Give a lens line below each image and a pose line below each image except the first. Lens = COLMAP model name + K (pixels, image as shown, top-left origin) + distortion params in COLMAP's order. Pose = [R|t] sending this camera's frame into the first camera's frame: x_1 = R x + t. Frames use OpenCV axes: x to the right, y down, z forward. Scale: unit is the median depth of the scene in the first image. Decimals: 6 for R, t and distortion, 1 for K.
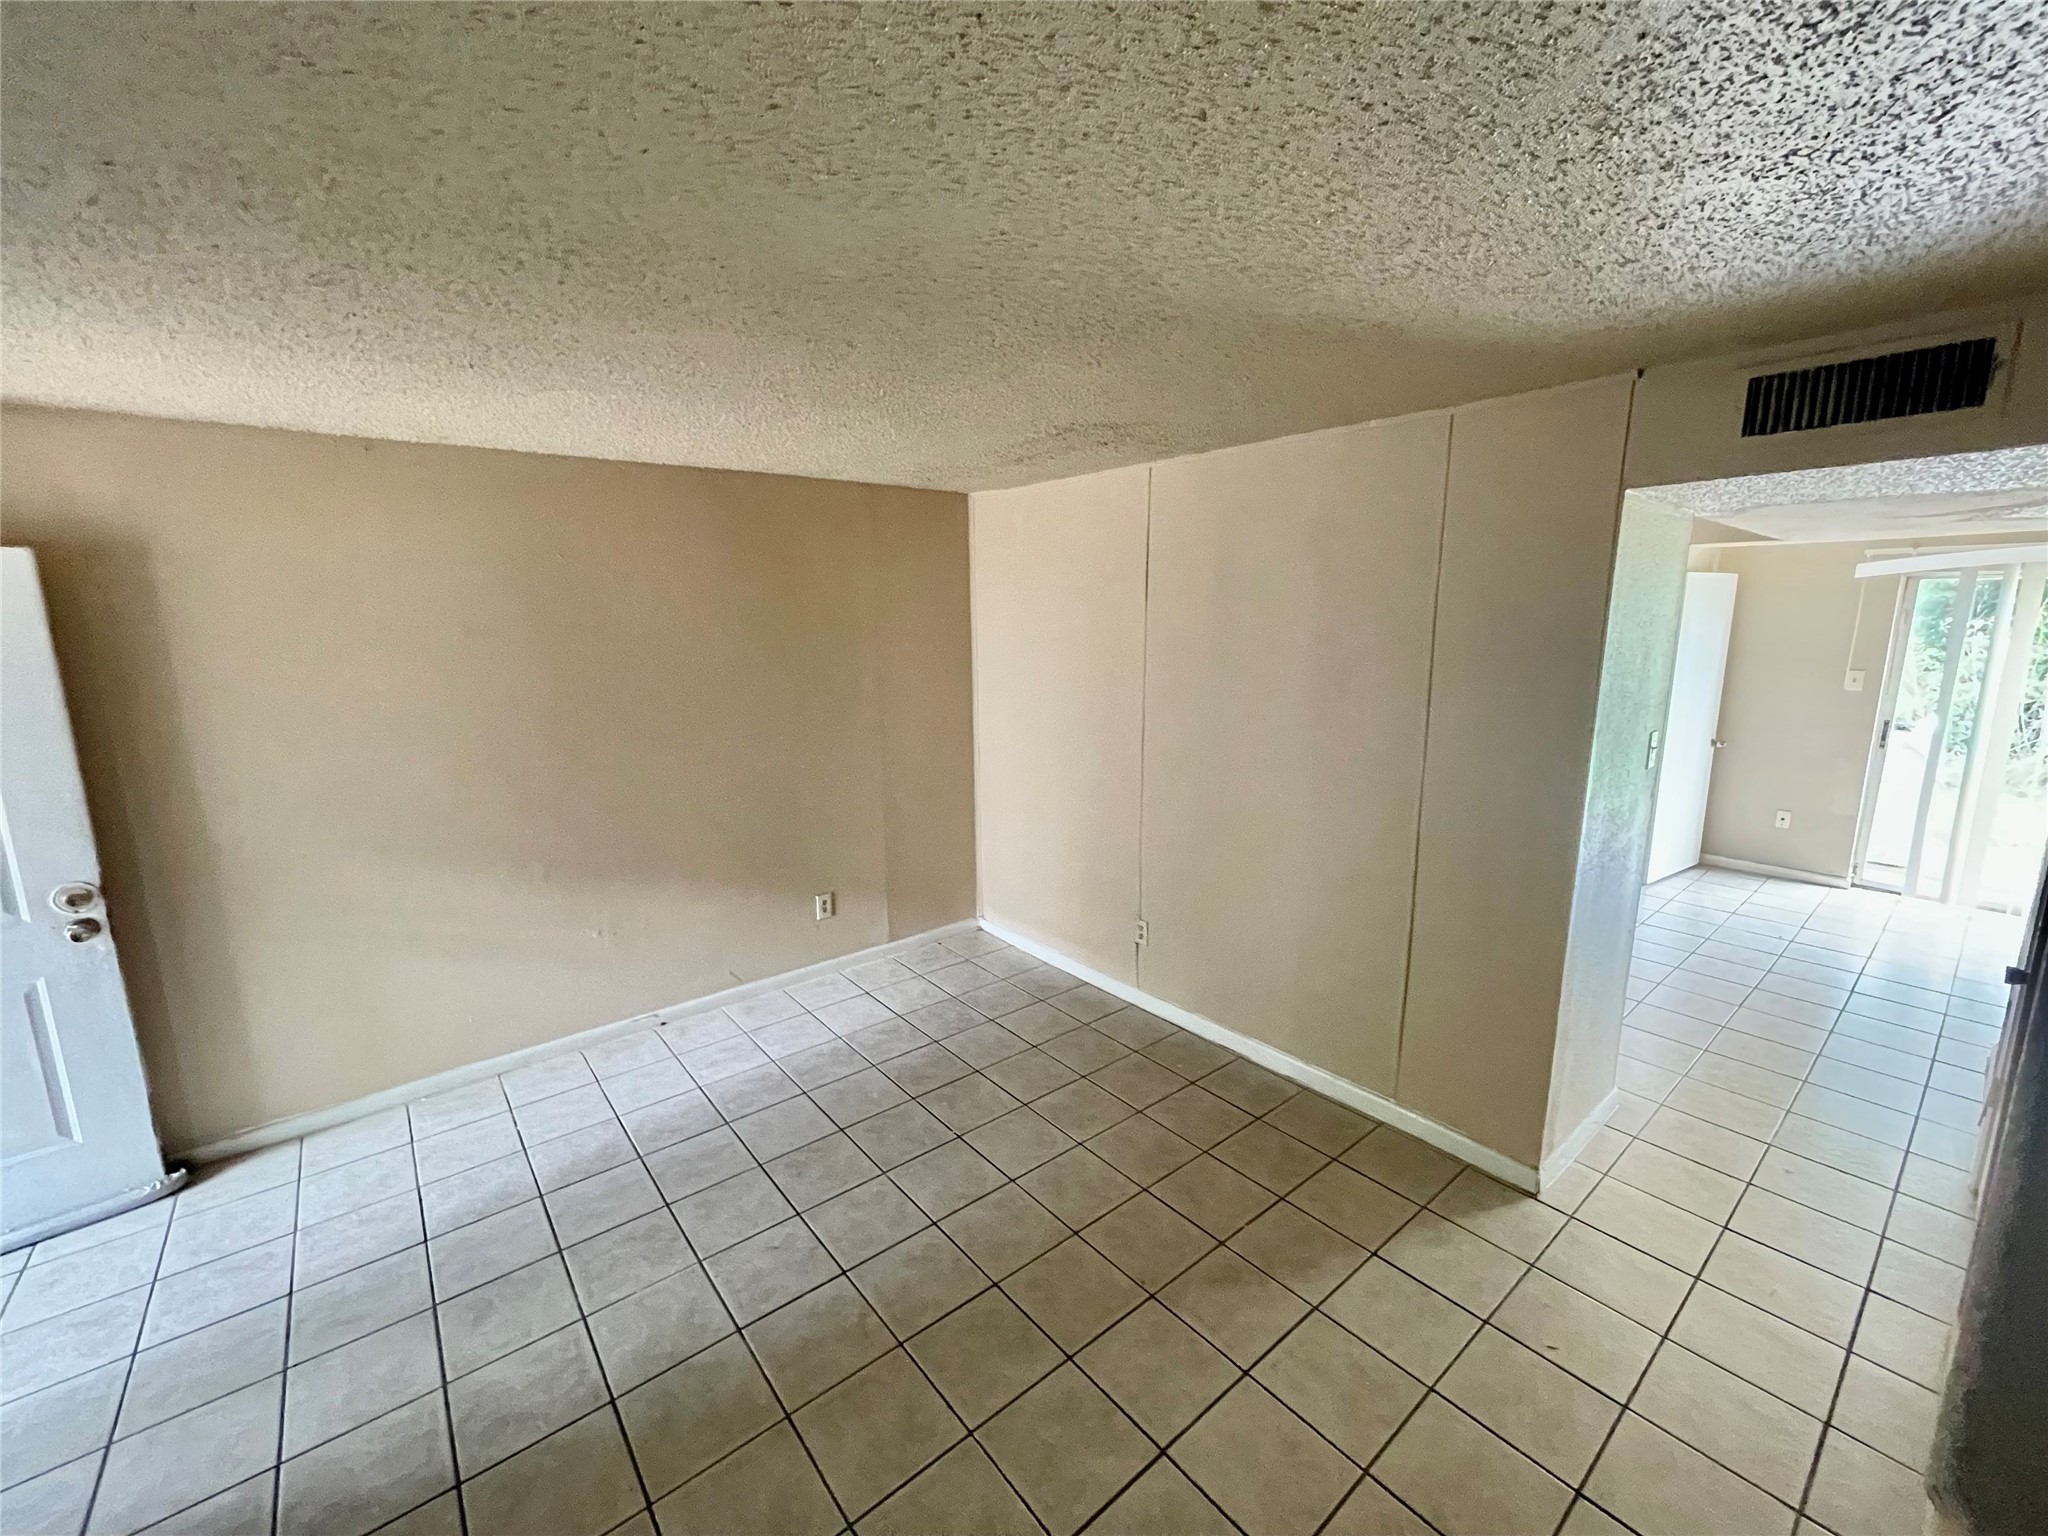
lens RADIAL K [[828.8, 0, 1024.8], [0, 828.8, 771.1], [0, 0, 1]] dist [-0.001517, 0.001818]
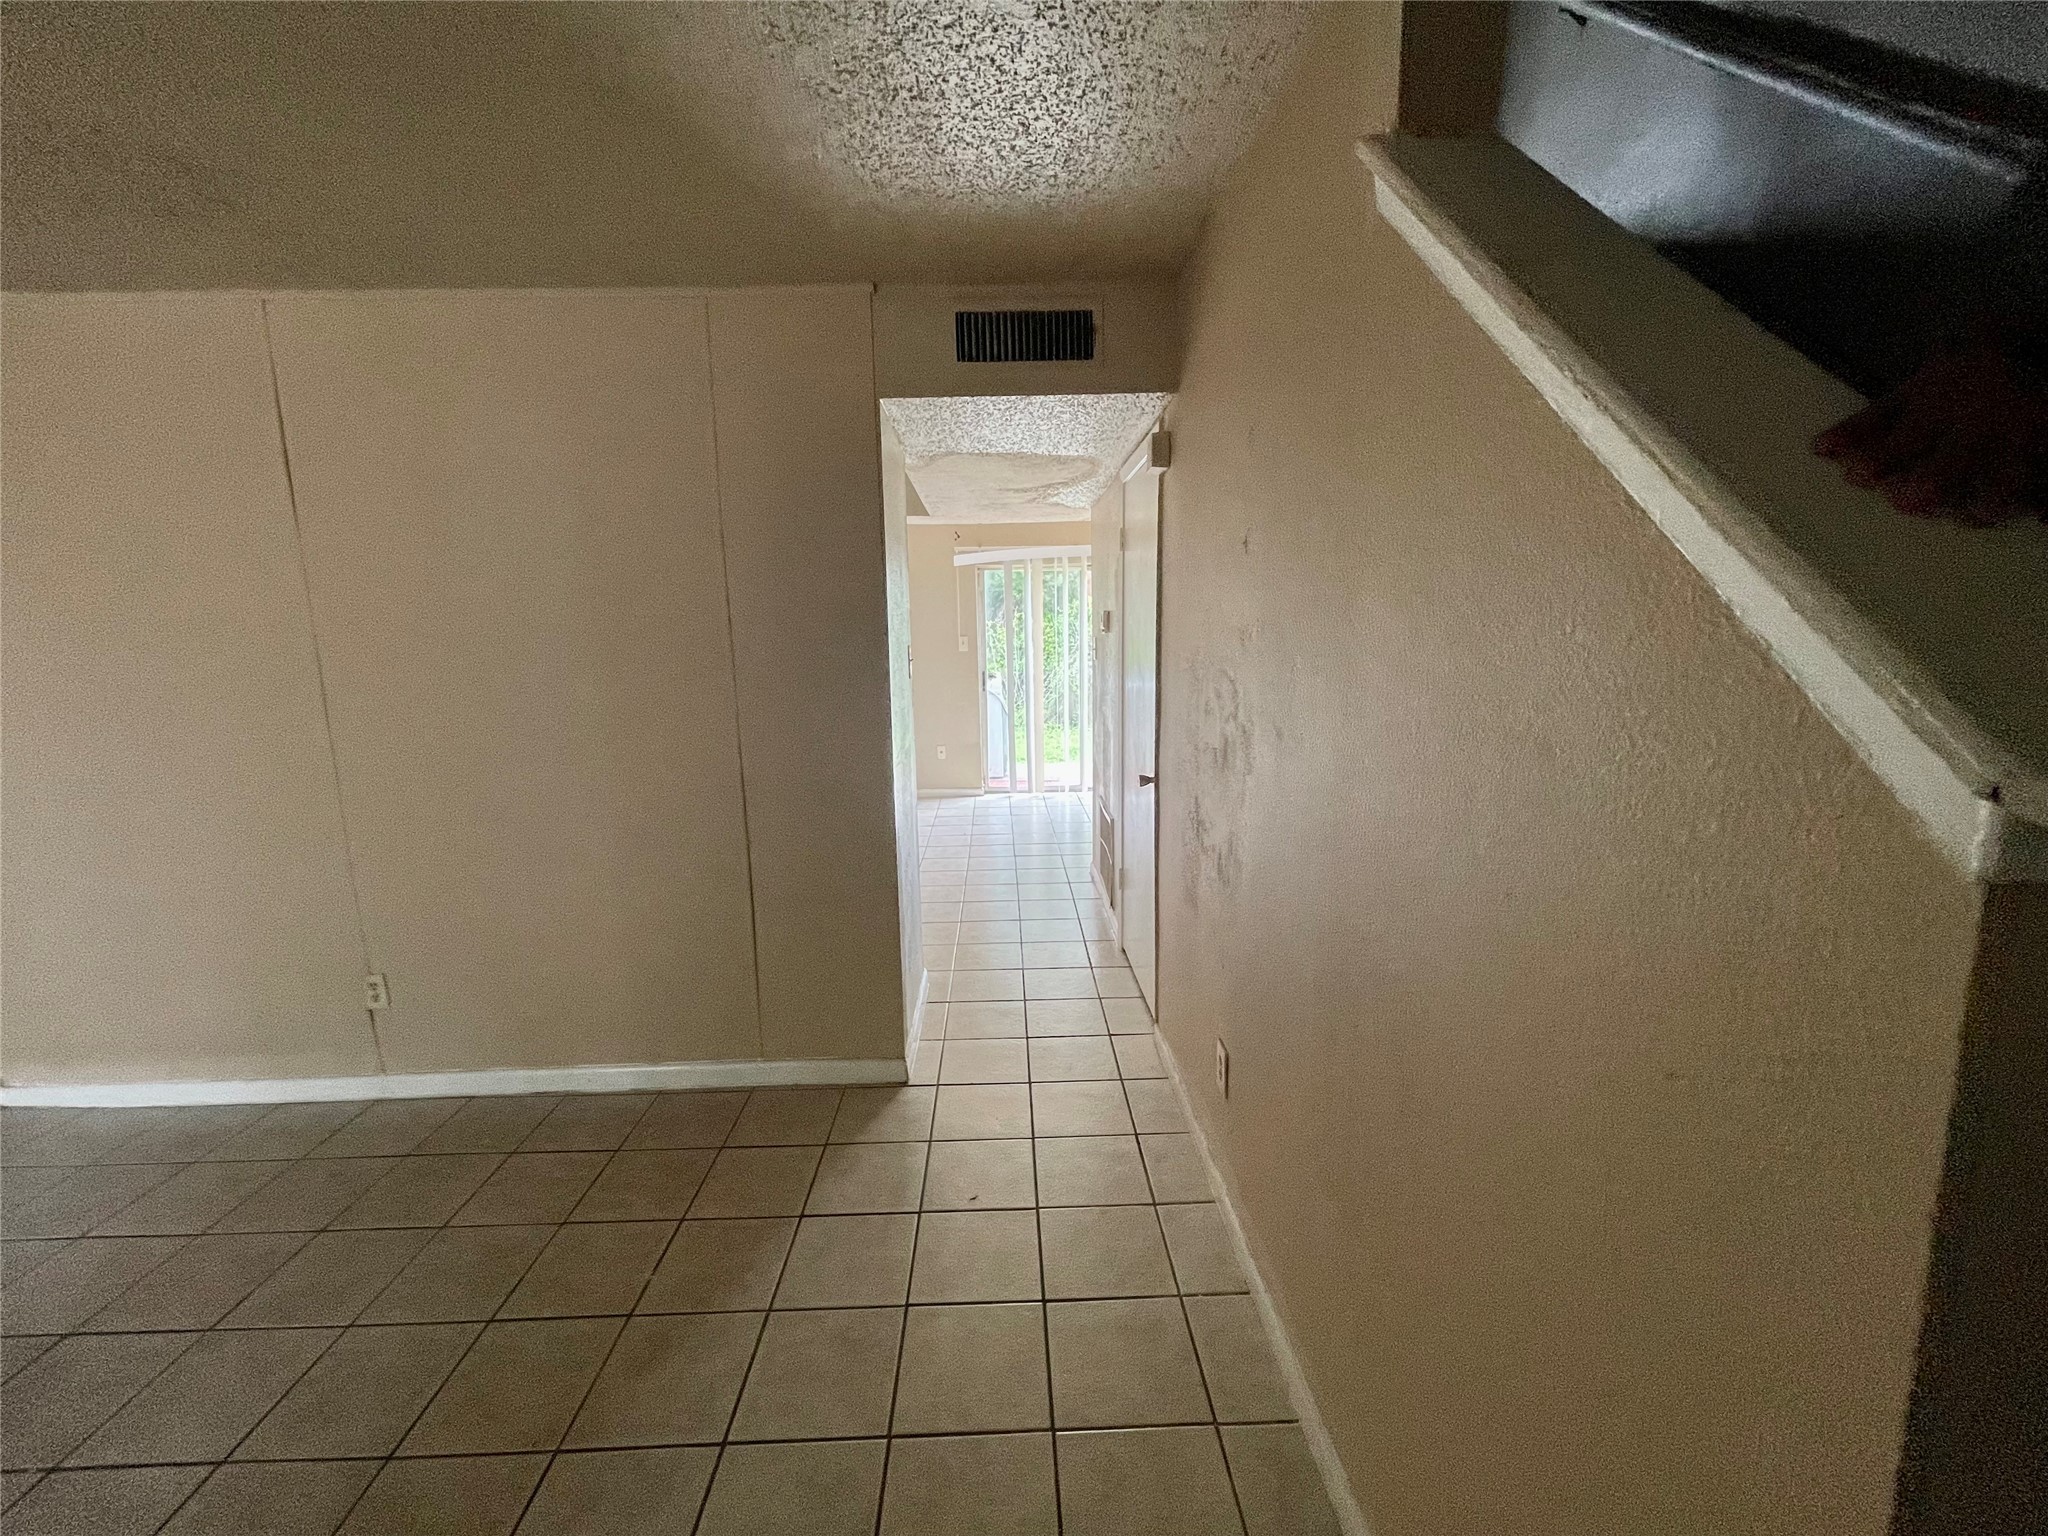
lens RADIAL K [[828.8, 0, 1018.2], [0, 828.8, 768.2], [0, 0, 1]] dist [-0.001517, 0.001818]
pose [[0.621088, -0.138825, 0.771347, -0.040324], [0.160622, 0.985843, 0.048097, 0.074434], [-0.767105, 0.094023, 0.634594, 0.152693]]
